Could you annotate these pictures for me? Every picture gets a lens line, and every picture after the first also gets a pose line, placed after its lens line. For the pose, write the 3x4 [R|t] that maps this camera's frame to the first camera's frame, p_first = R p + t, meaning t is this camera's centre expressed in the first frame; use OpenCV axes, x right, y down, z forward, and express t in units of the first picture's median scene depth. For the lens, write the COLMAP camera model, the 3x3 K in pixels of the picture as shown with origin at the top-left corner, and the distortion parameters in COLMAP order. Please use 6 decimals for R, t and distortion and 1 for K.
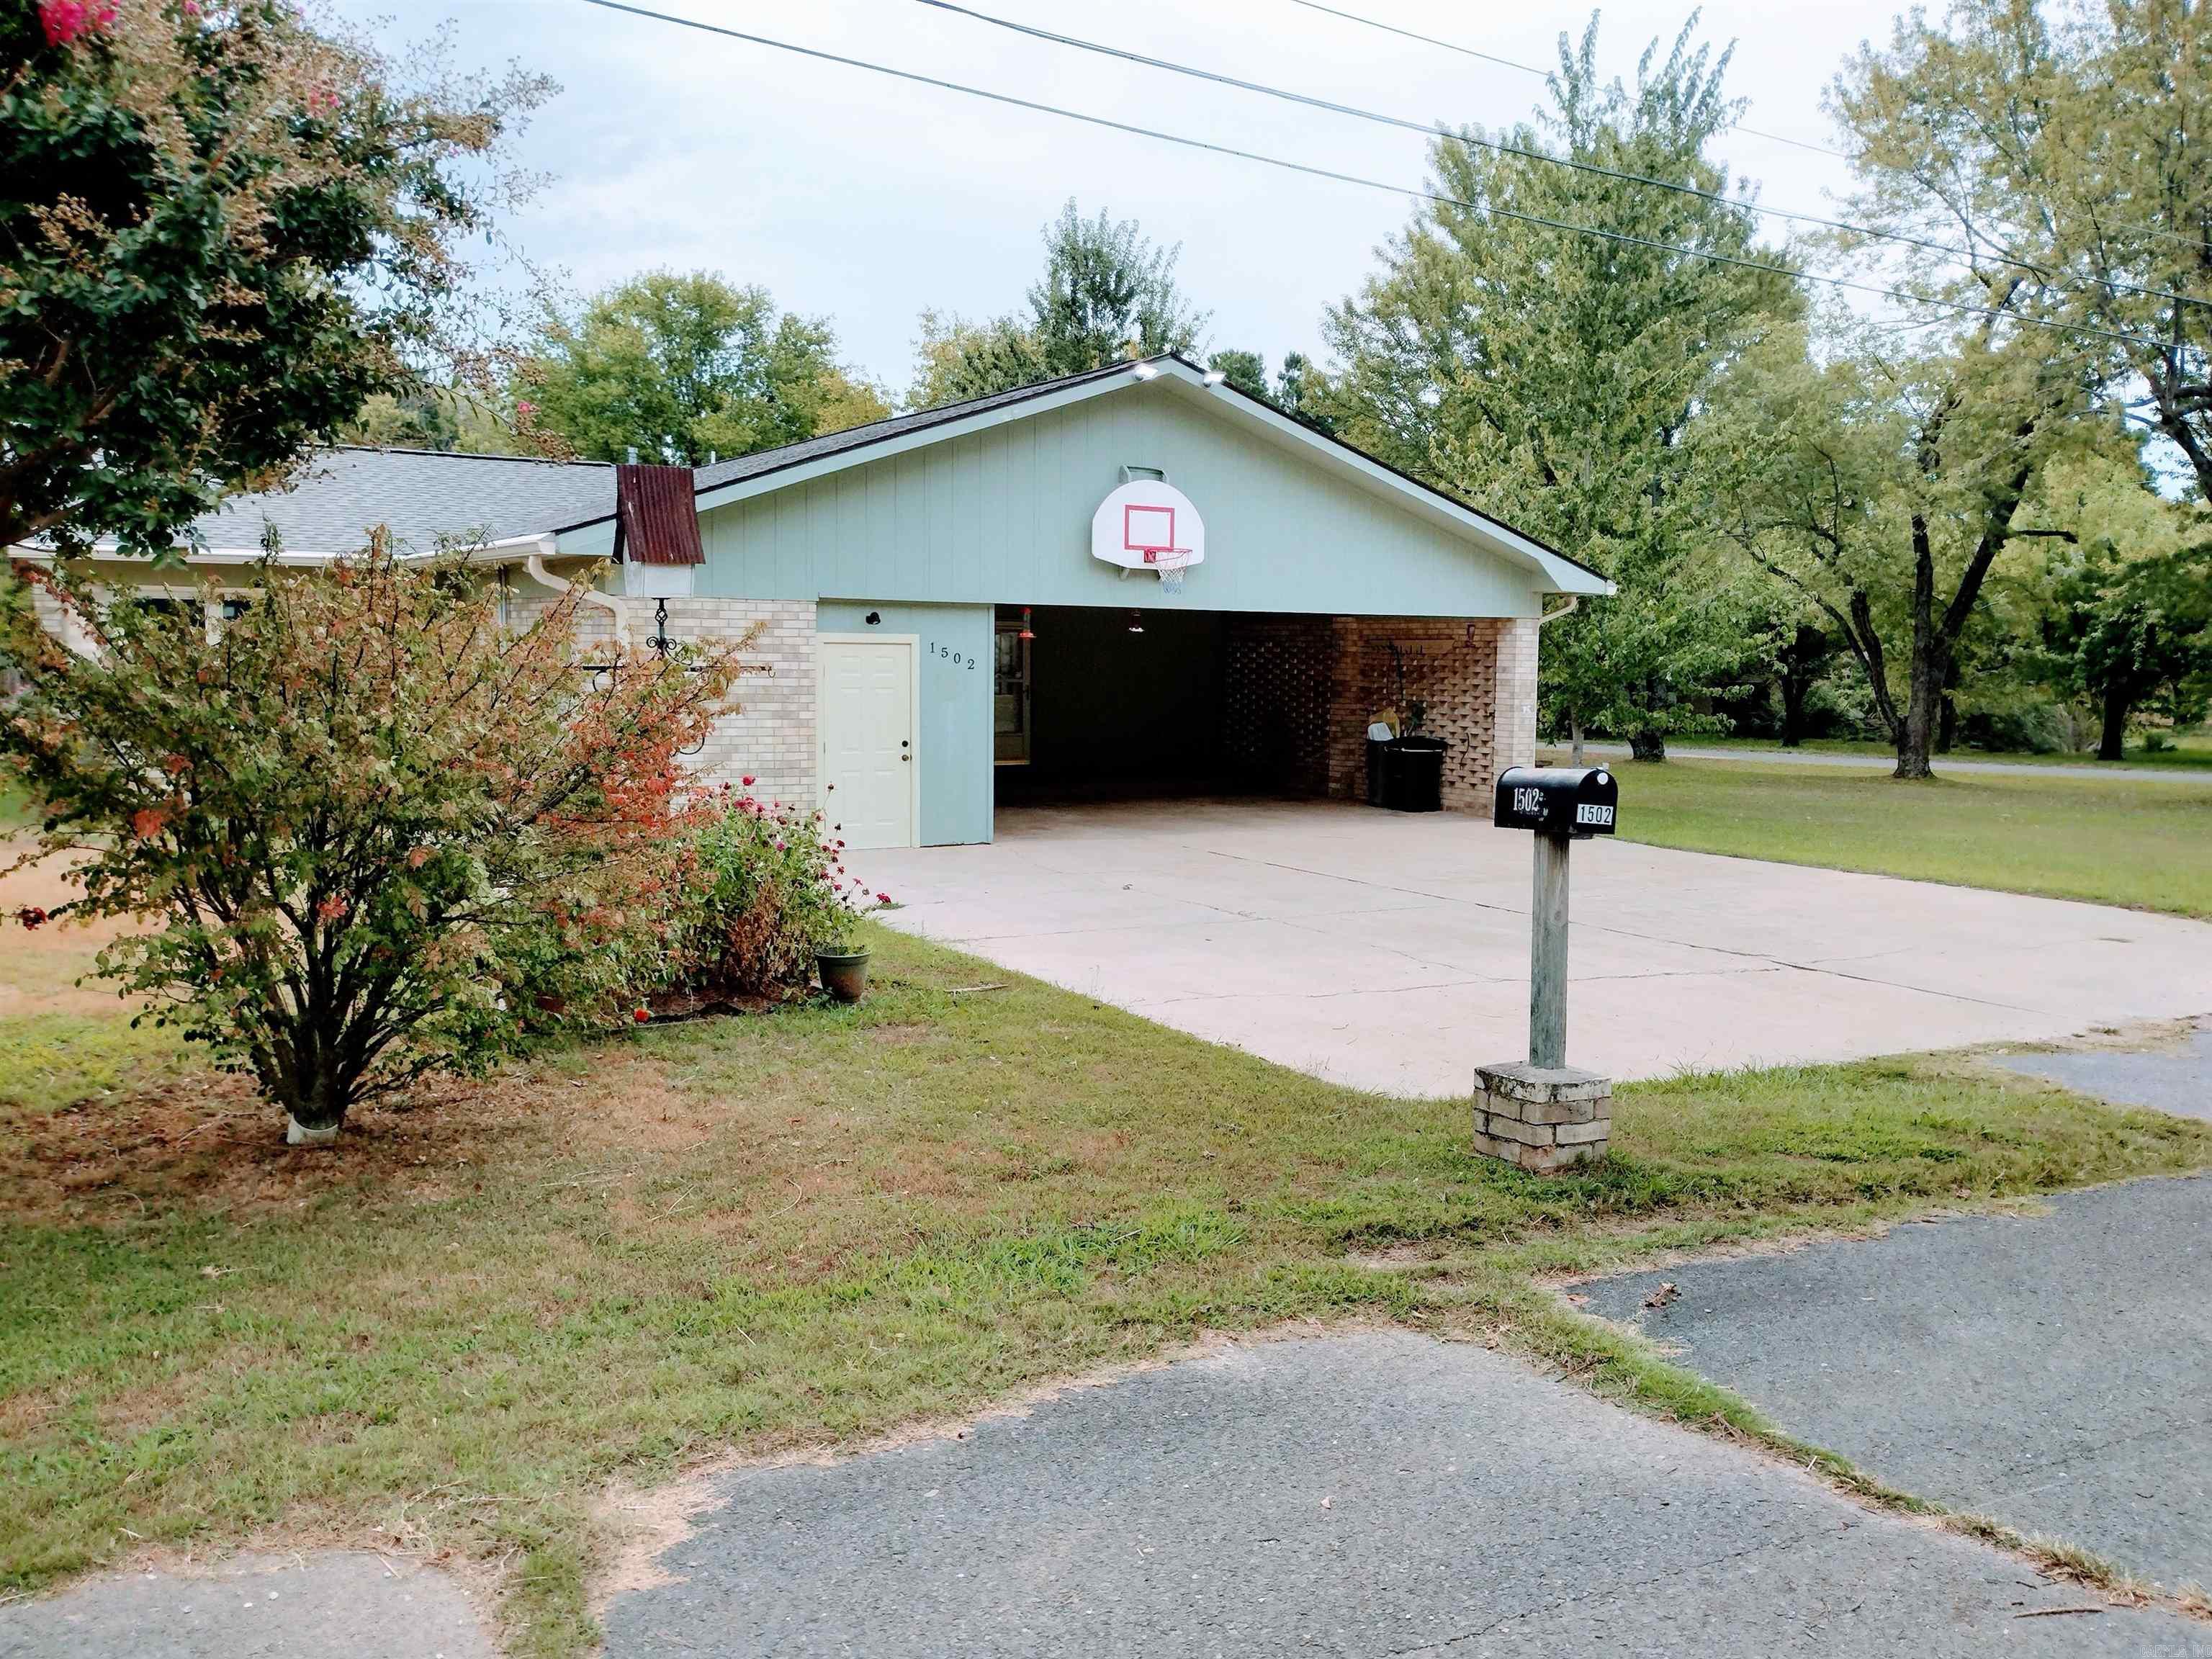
lens RADIAL K [[1822.3, 0, 1117.7], [0, 1822.3, 825.7], [0, 0, 1]] dist [0.128529, -0.283294]
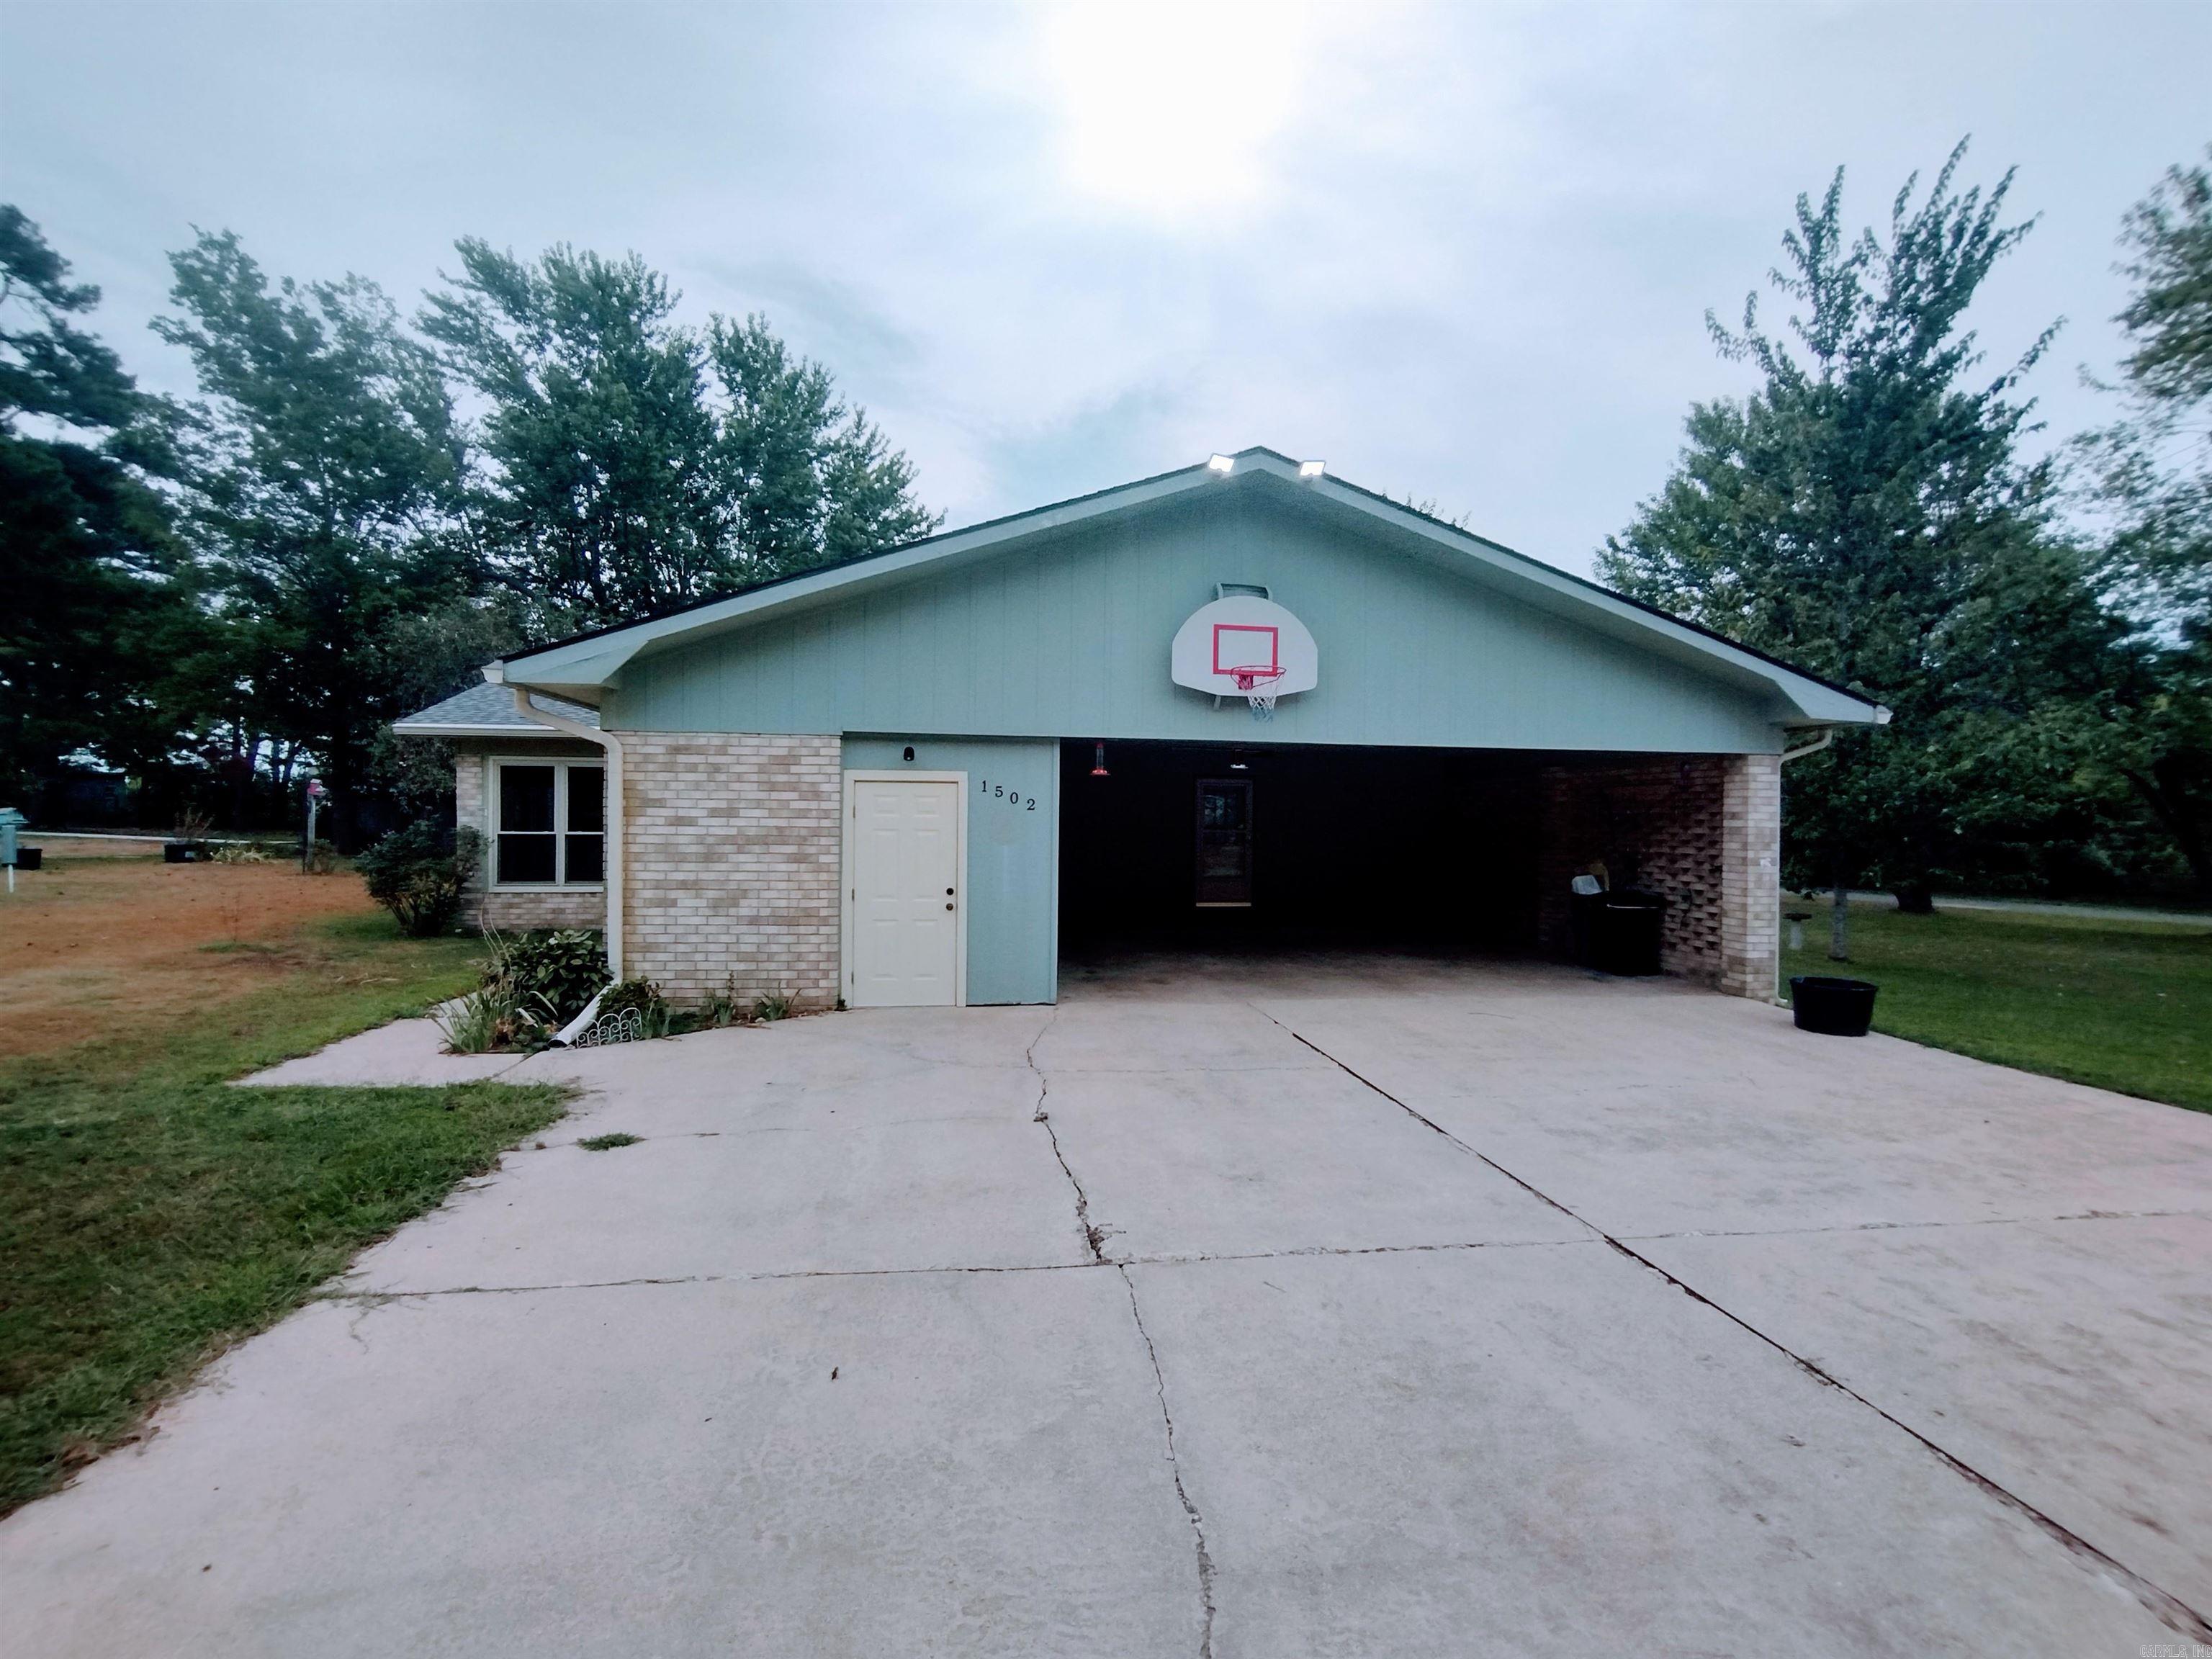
lens RADIAL K [[979.8, 0, 1114.2], [0, 979.8, 836.1], [0, 0, 1]] dist [0.004393, -0.006207]
pose [[0.924220, 0.002833, -0.381849, 0.112438], [-0.035592, 0.996259, -0.078753, -0.028470], [0.380197, 0.086376, 0.920863, 0.448417]]
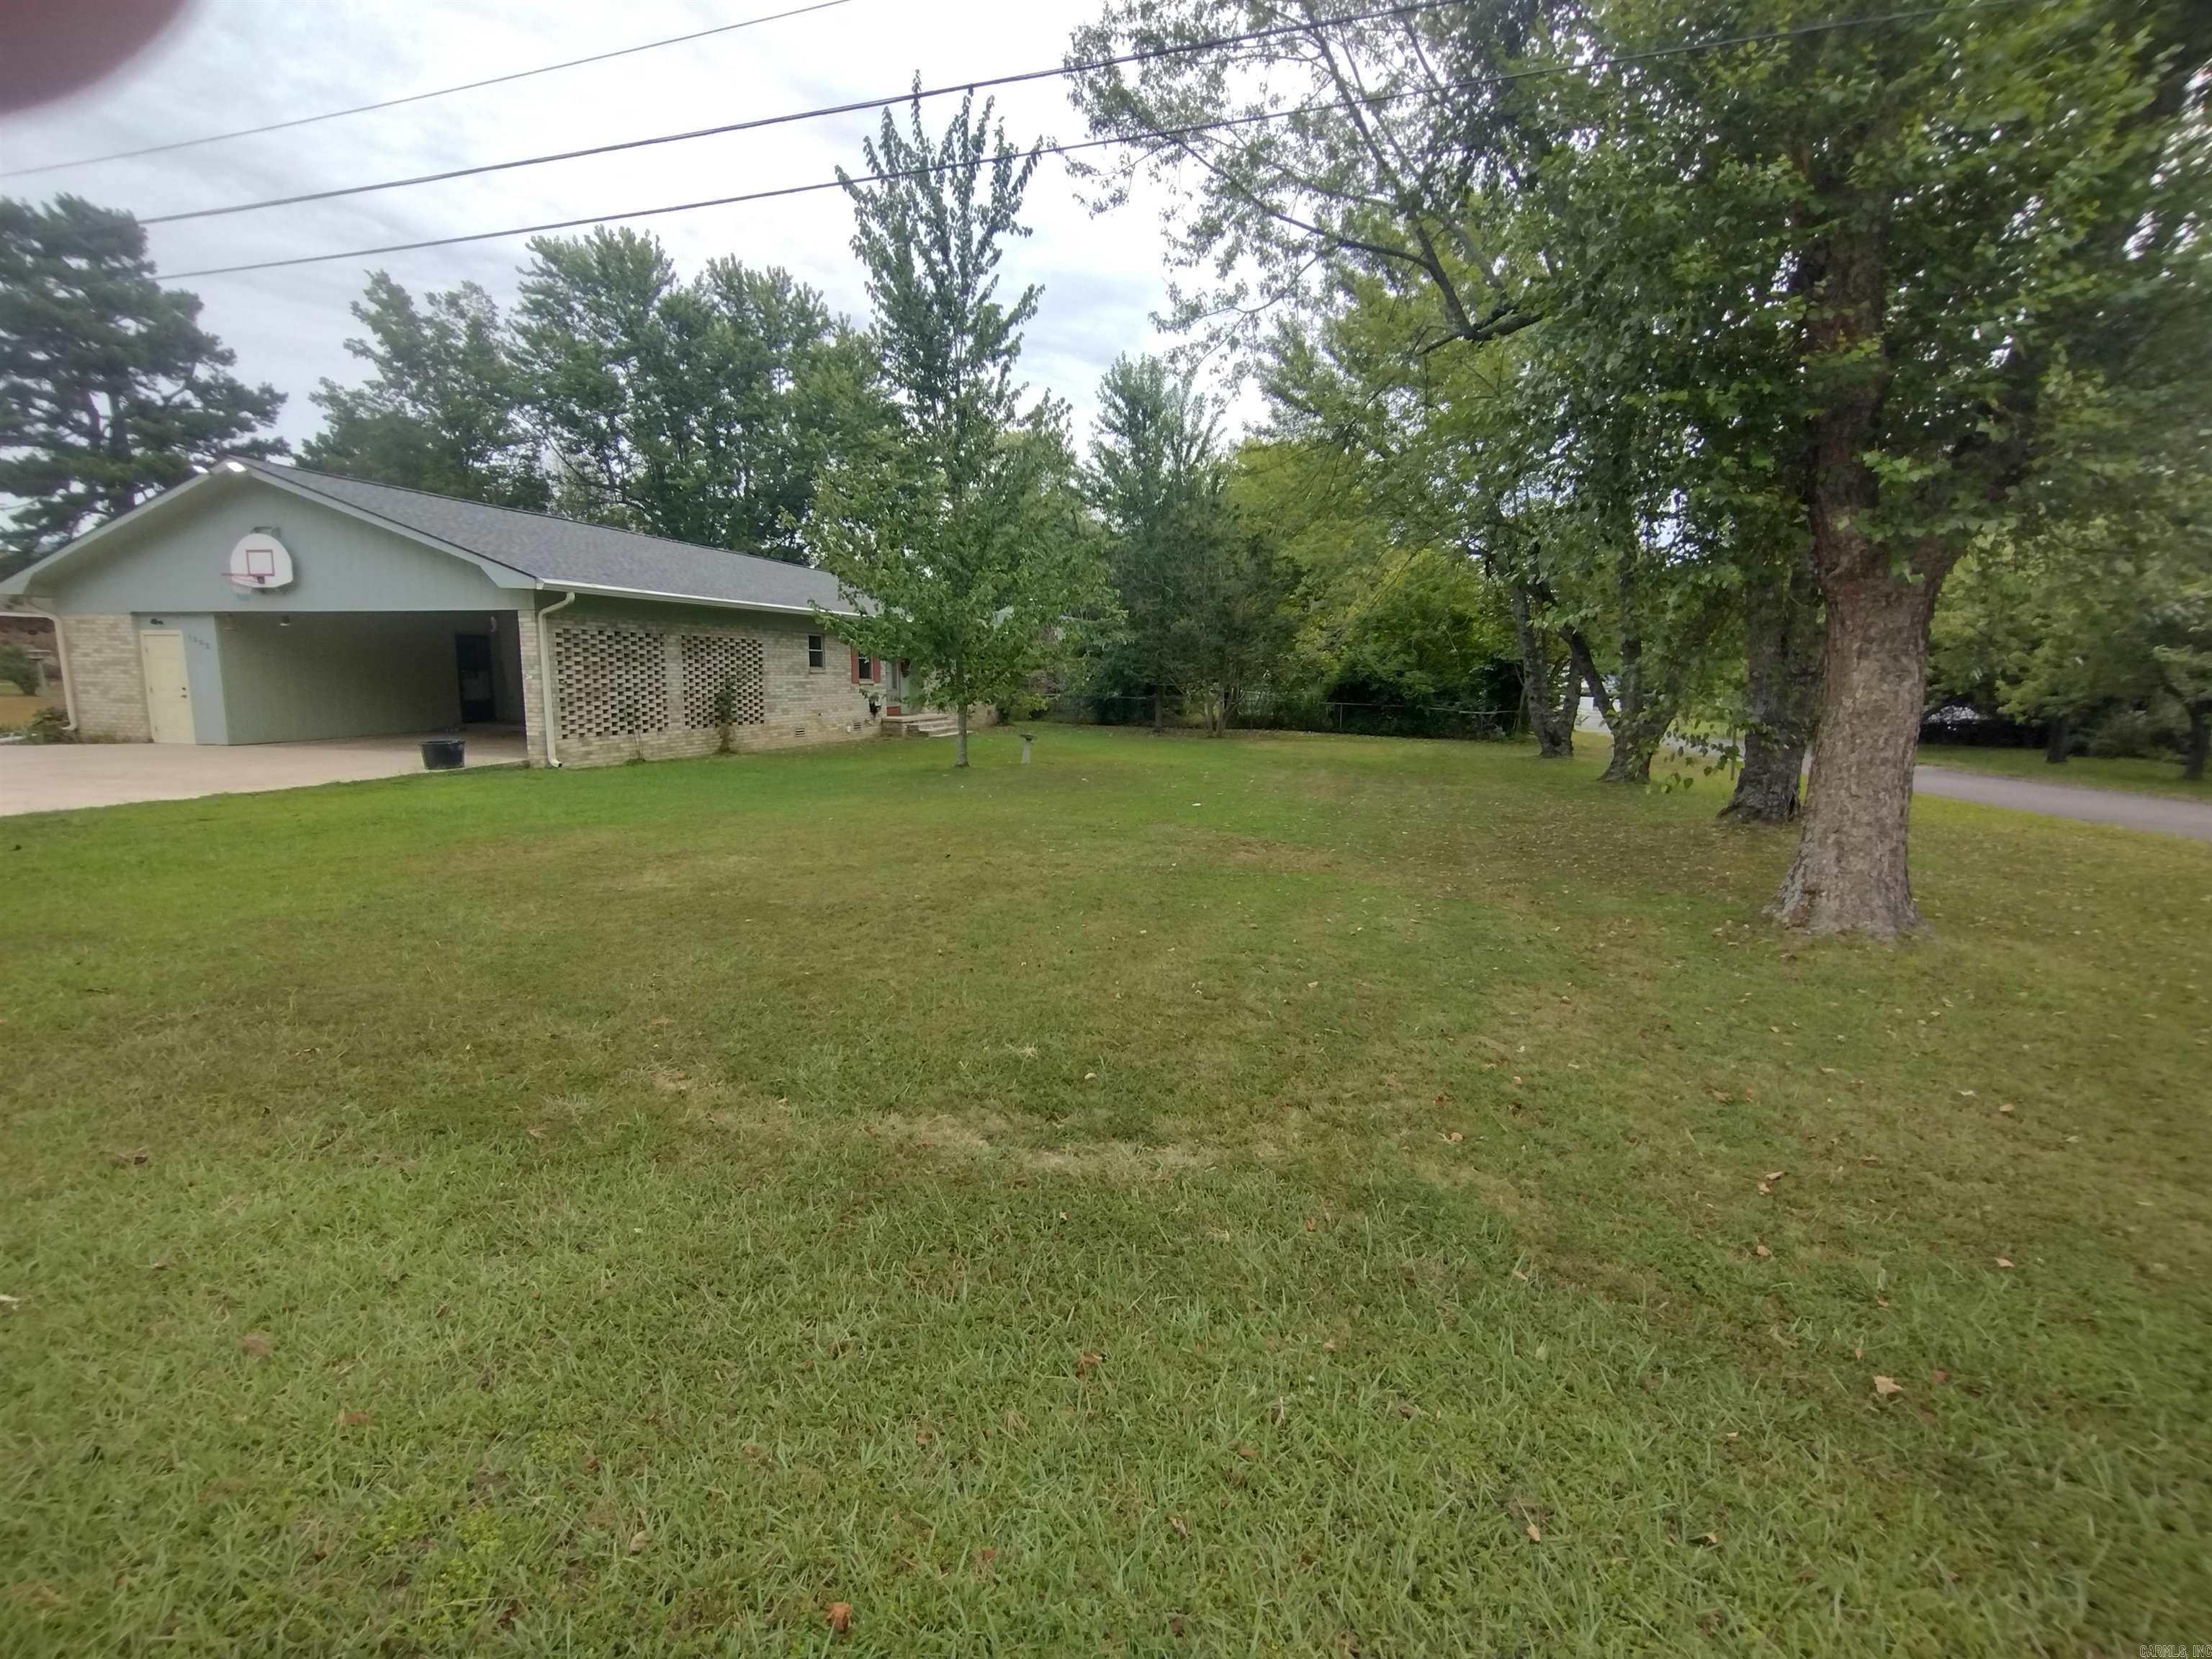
lens RADIAL K [[1009.2, 0, 1095.2], [0, 1009.2, 818.4], [0, 0, 1]] dist [0.001620, -0.001011]
pose [[0.691385, 0.095767, -0.716111, 1.001424], [-0.070664, 0.995387, 0.064891, -0.035265], [0.719023, 0.005739, 0.694963, 0.737810]]
